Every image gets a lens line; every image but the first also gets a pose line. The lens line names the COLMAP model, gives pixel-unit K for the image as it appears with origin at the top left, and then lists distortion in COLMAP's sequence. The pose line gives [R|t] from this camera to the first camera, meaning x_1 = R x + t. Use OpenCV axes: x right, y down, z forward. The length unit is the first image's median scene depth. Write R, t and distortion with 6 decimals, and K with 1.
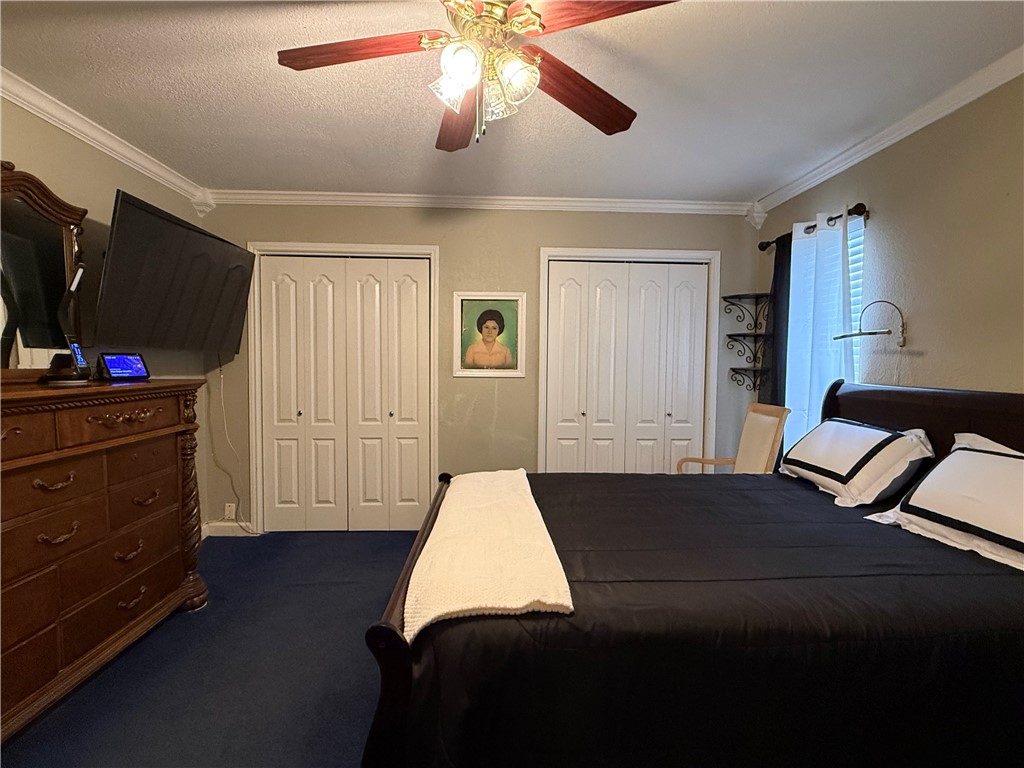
lens RADIAL K [[493.7, 0, 512.0], [0, 493.7, 384.0], [0, 0, 1]] dist [0.002509, 0.000456]
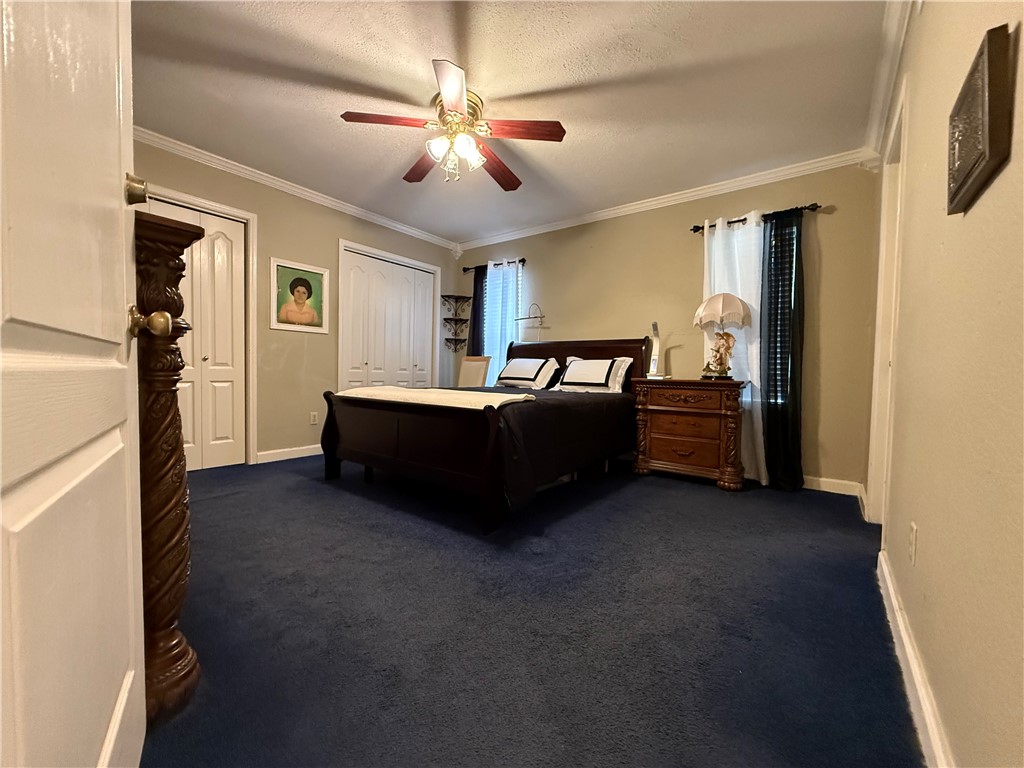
lens RADIAL K [[409.3, 0, 512.0], [0, 409.3, 384.0], [0, 0, 1]] dist [0.000187, -0.000183]
pose [[0.646875, -0.017518, 0.762395, -0.495847], [0.014686, 0.999837, 0.010513, 0.116785], [-0.762455, 0.004396, 0.647027, -0.081516]]
